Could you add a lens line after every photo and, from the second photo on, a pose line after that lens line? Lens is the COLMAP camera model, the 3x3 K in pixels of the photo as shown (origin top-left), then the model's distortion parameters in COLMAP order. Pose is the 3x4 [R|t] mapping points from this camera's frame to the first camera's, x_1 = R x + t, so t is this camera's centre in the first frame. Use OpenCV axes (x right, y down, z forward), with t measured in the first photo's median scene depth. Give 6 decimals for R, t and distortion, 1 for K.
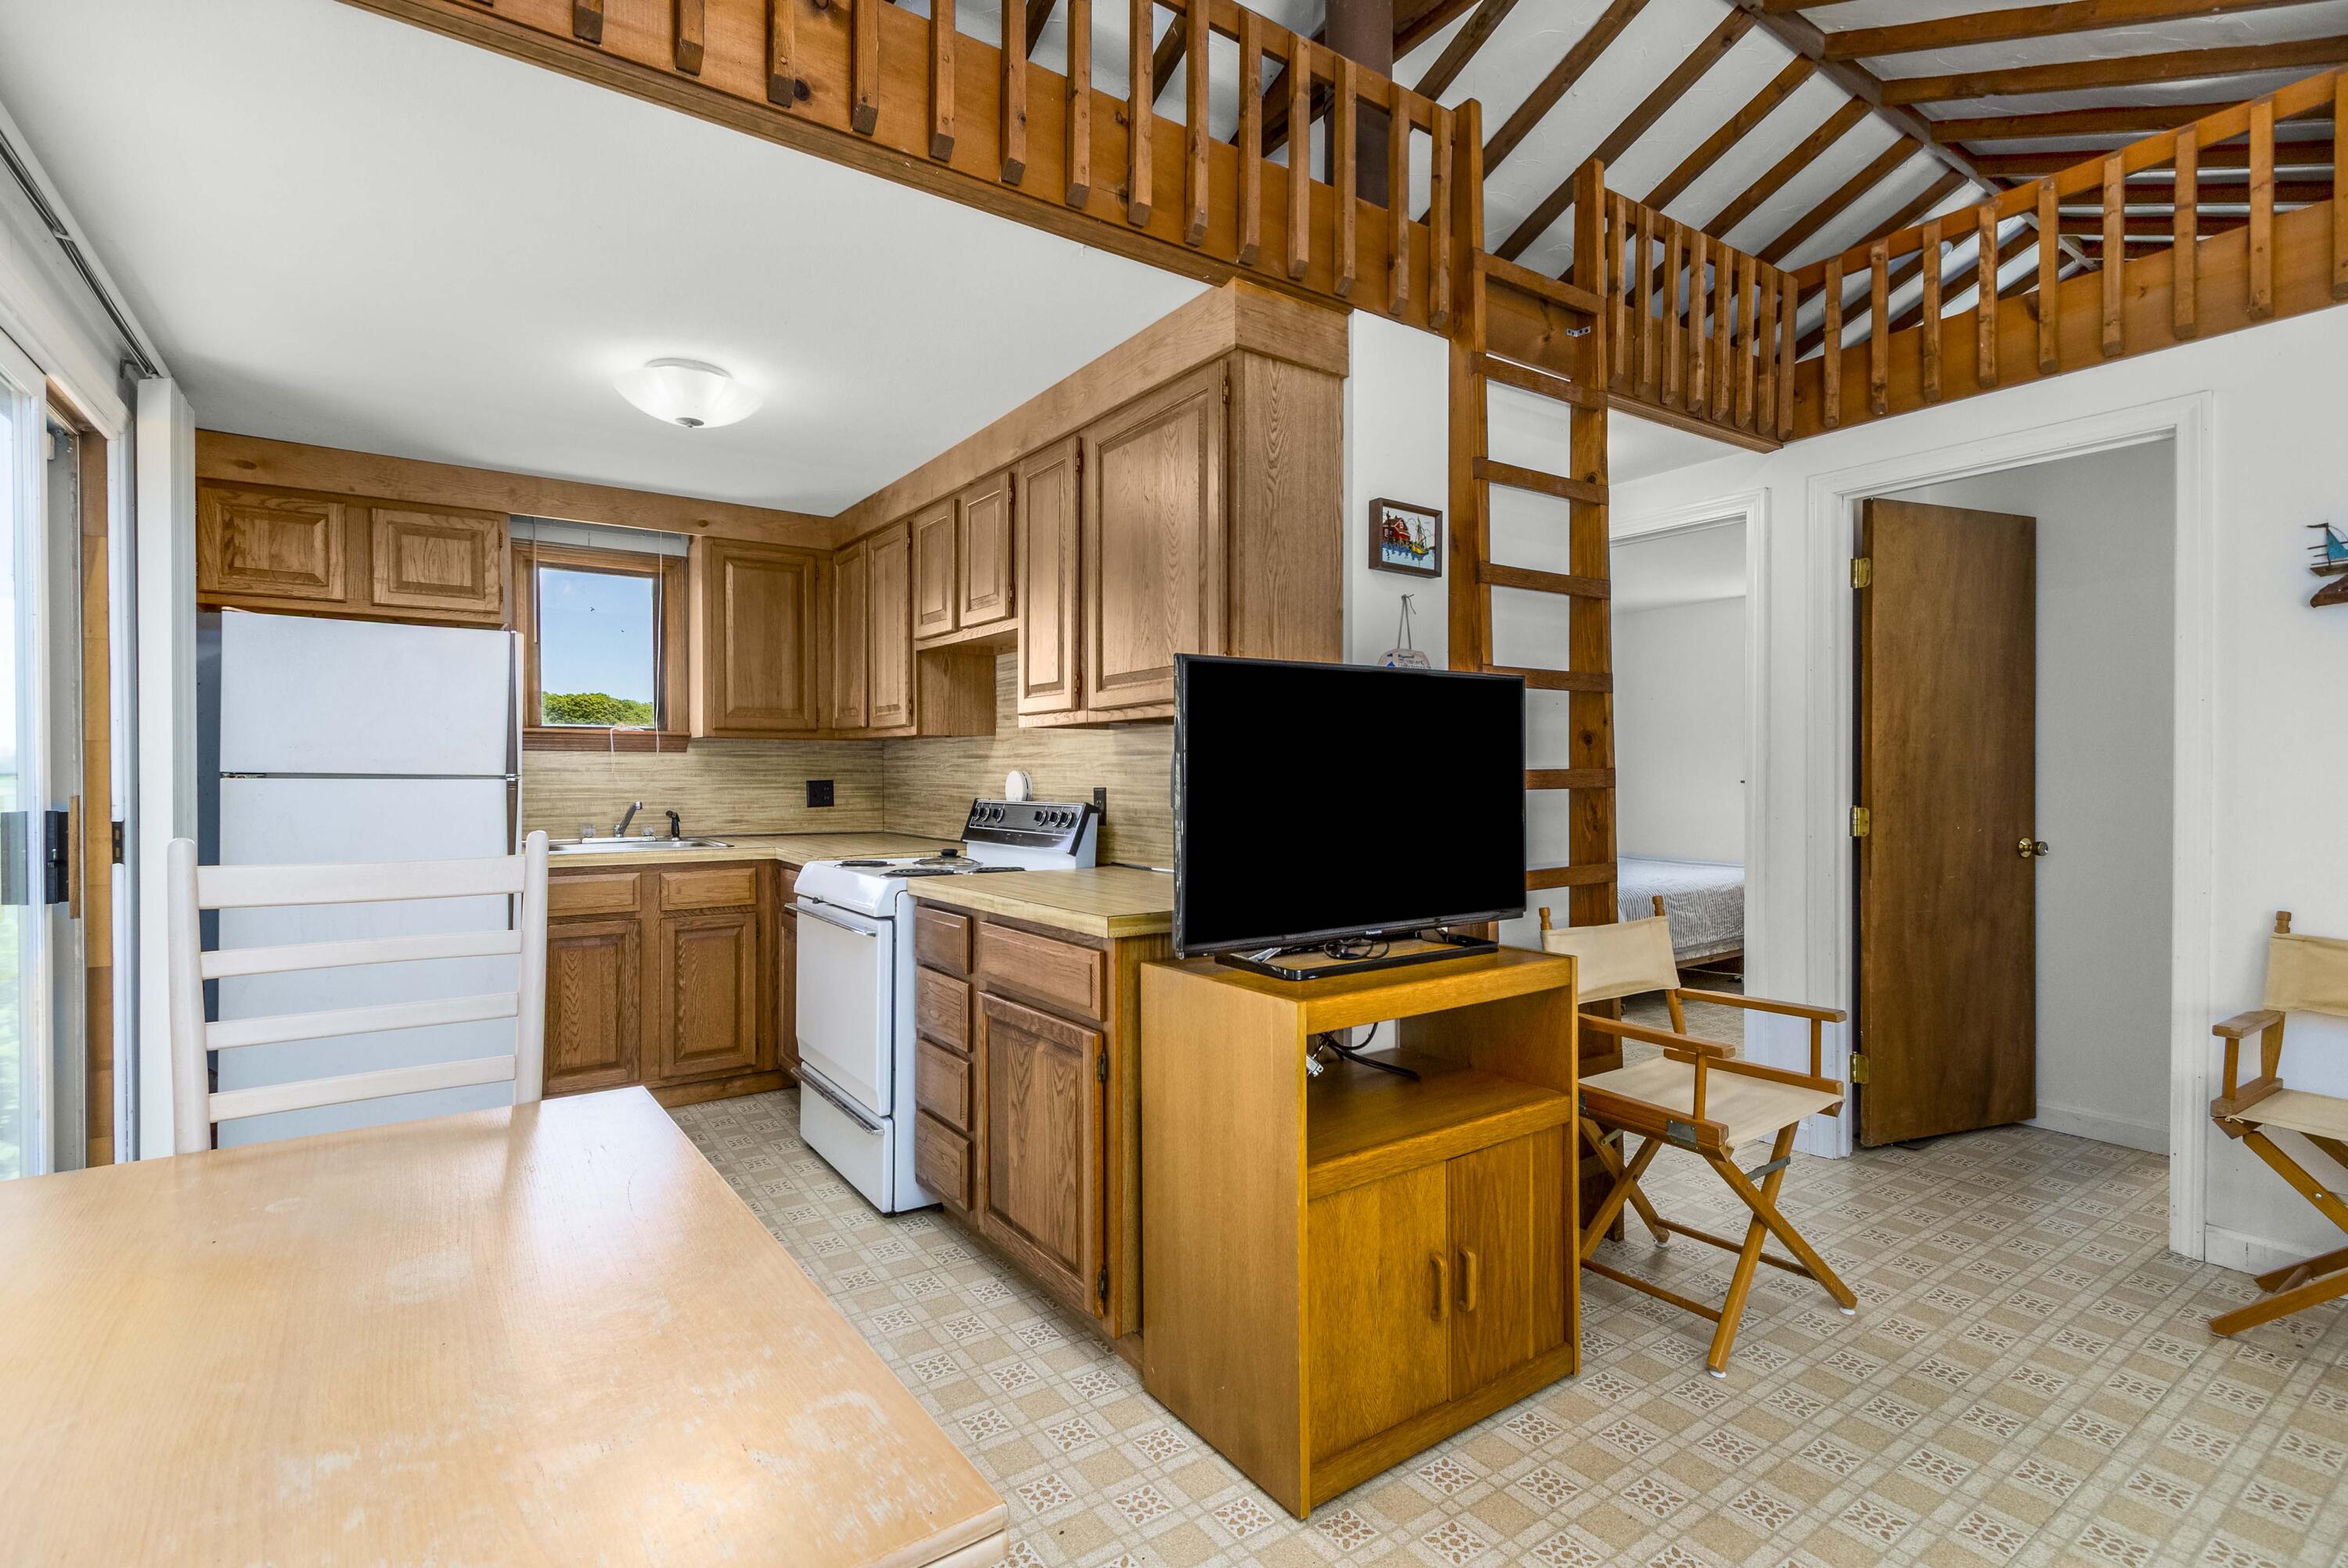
lens RADIAL K [[1095.6, 0, 1167.6], [0, 1095.6, 788.5], [0, 0, 1]] dist [0.001516, 0.000151]
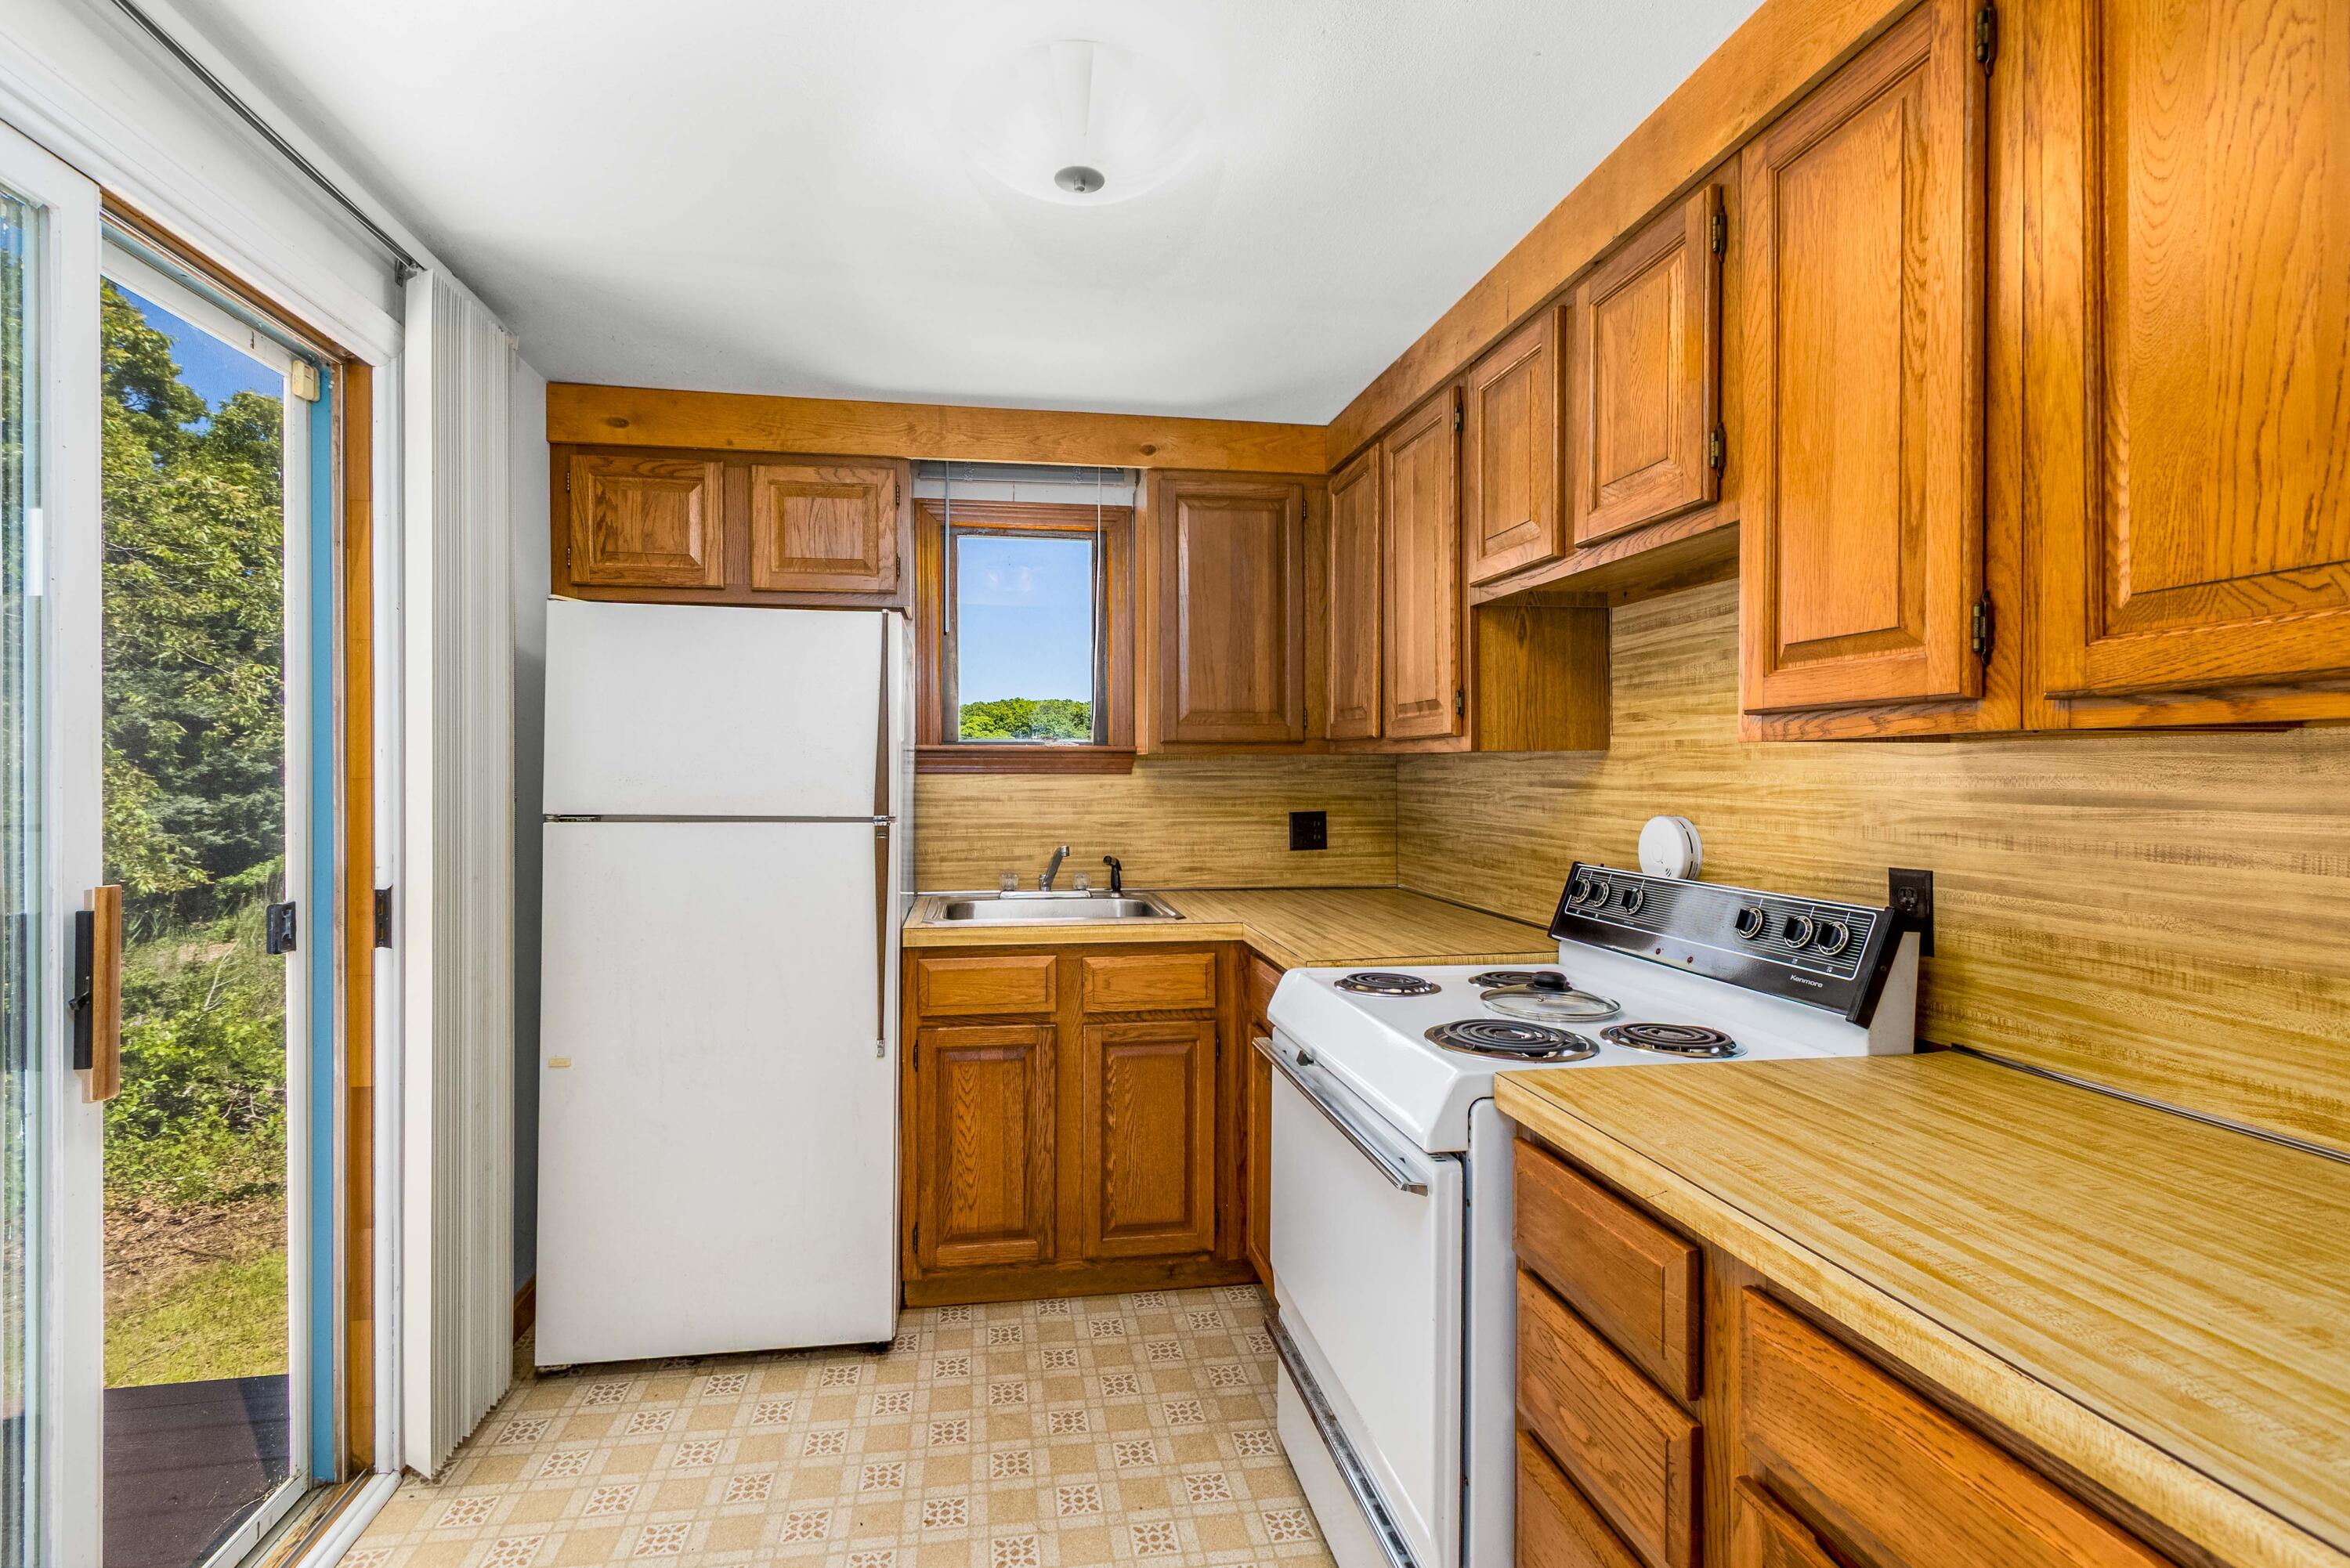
lens RADIAL K [[1098.3, 0, 1158.2], [0, 1098.3, 766.5], [0, 0, 1]] dist [-0.000684, -0.000134]
pose [[0.905404, -0.003125, -0.424541, -0.129710], [-0.004470, 0.999847, -0.016891, -0.029620], [0.424529, 0.017191, 0.905251, 0.397531]]
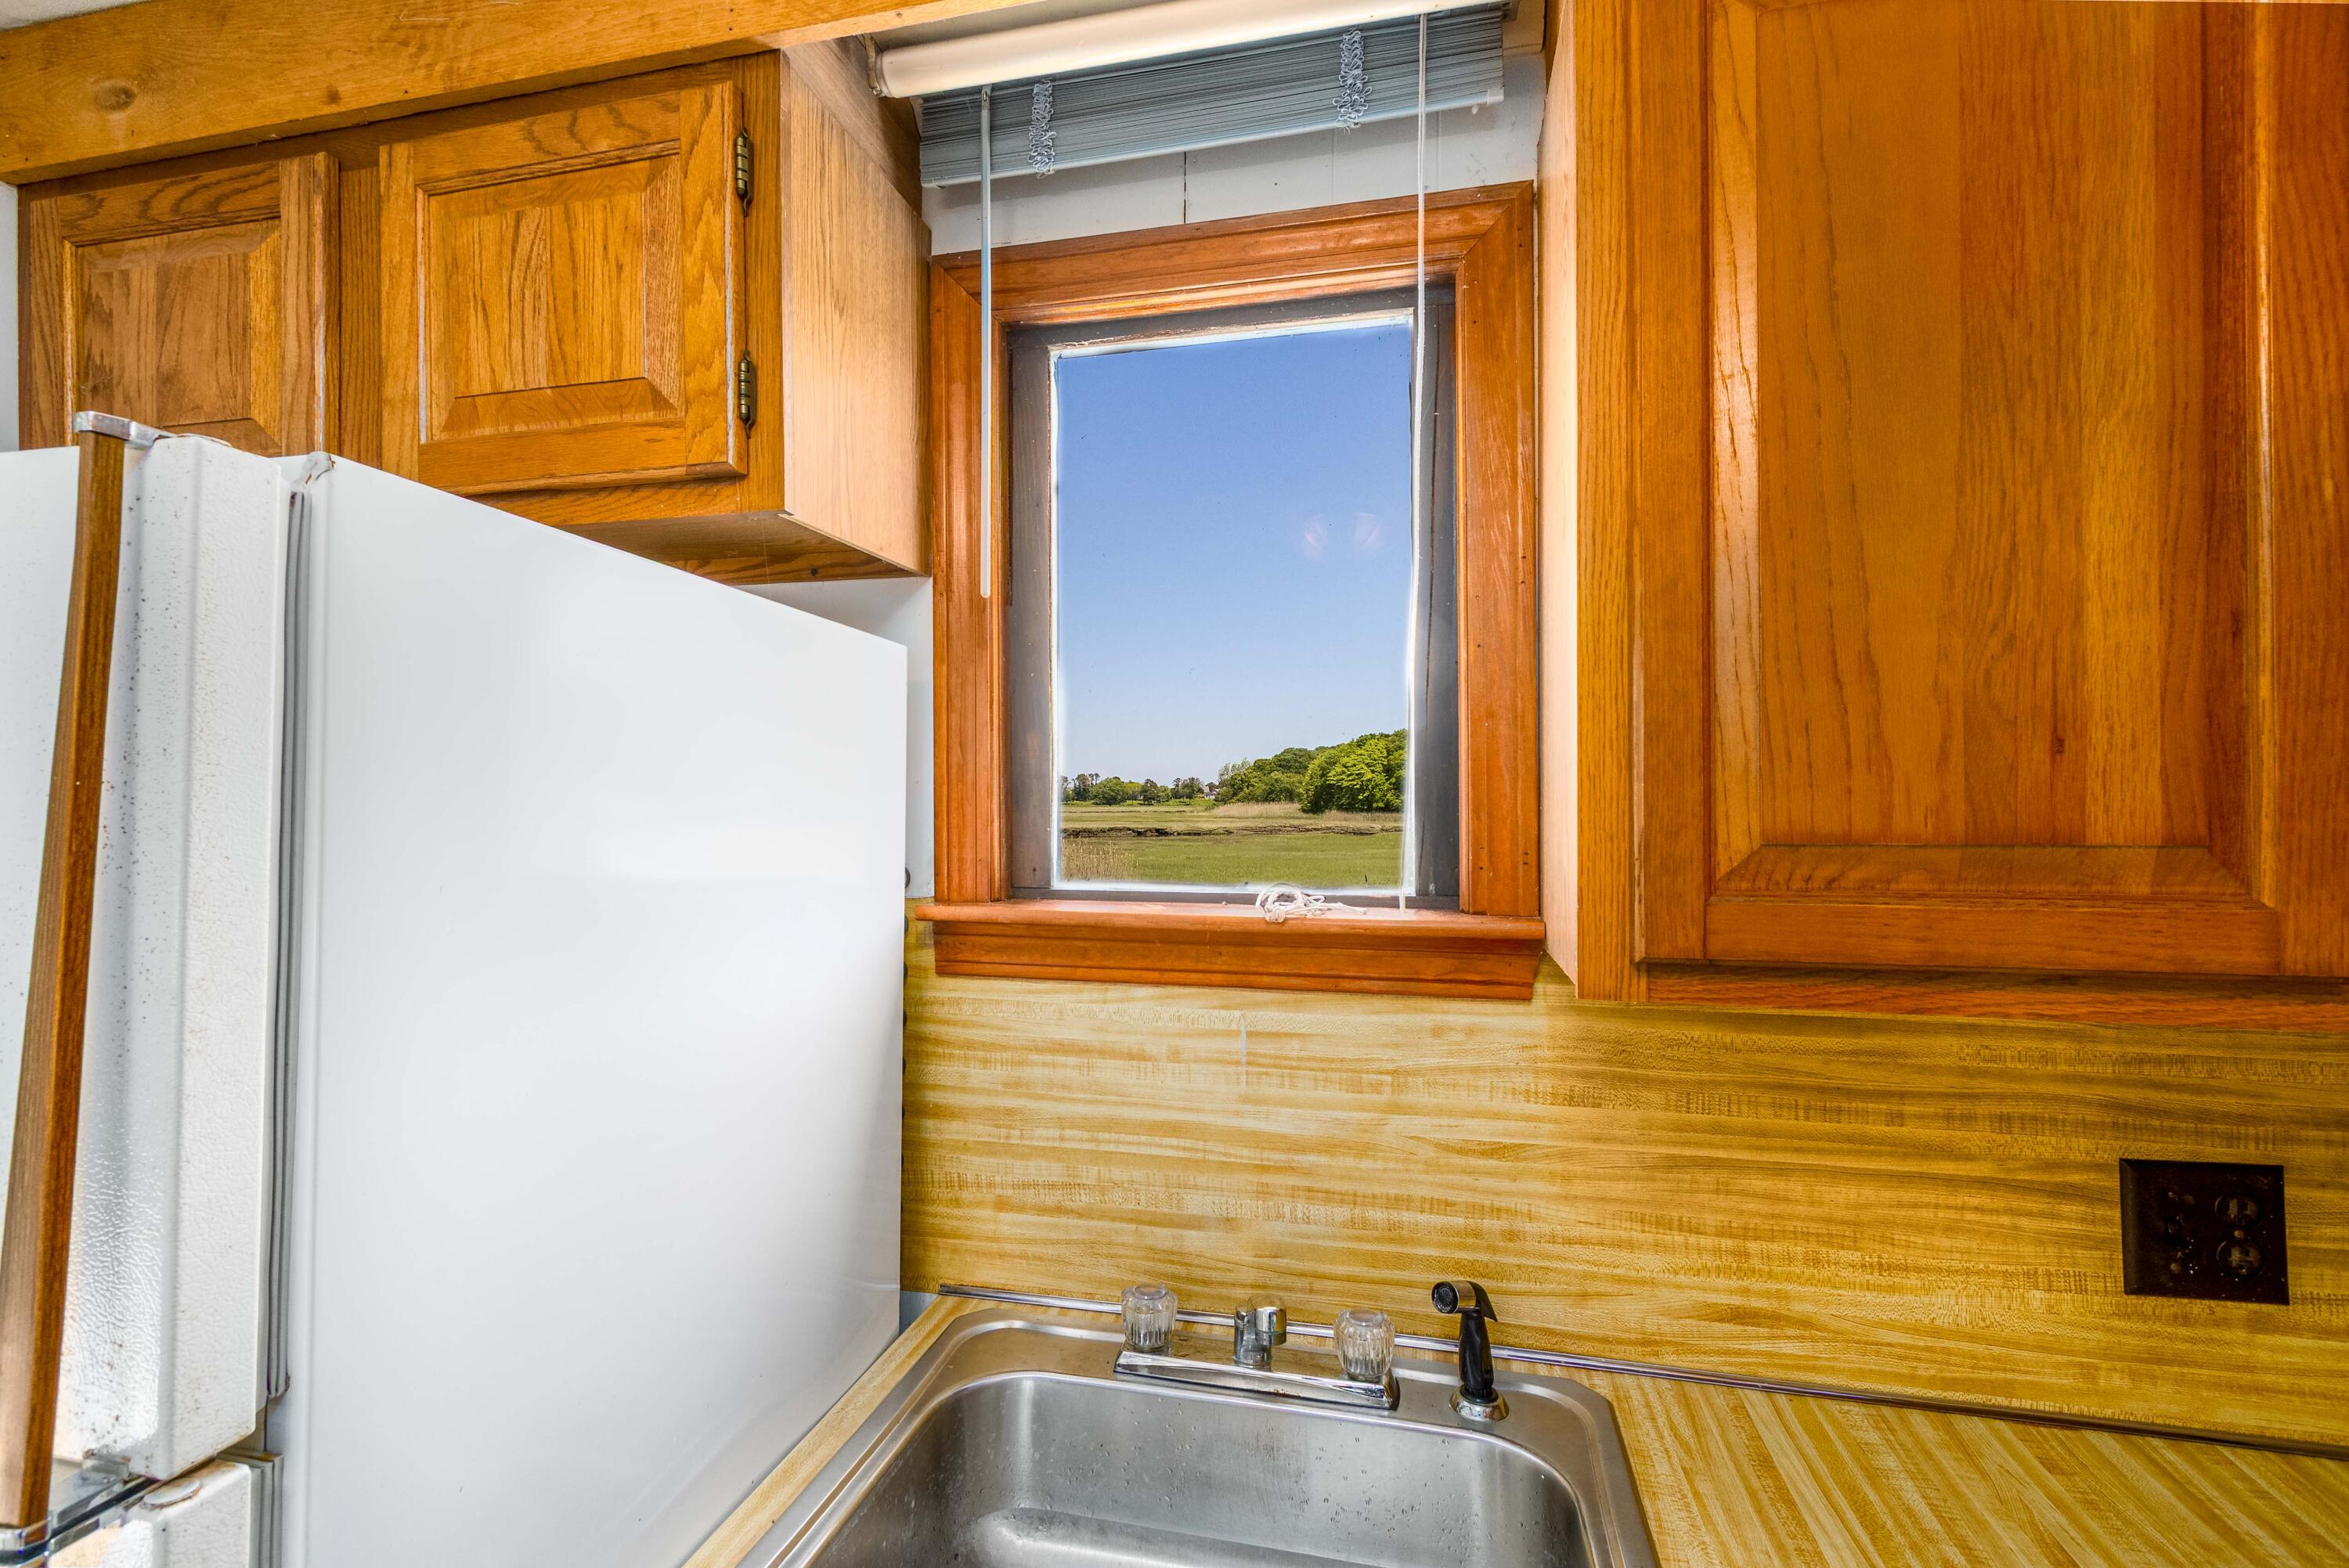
lens RADIAL K [[1096.1, 0, 1168.1], [0, 1096.1, 788.5], [0, 0, 1]] dist [0.001516, 0.000151]
pose [[0.679144, -0.007200, -0.733970, -0.366252], [-0.004968, 0.999884, -0.014406, -0.086371], [0.733989, 0.013430, 0.679029, 0.898553]]
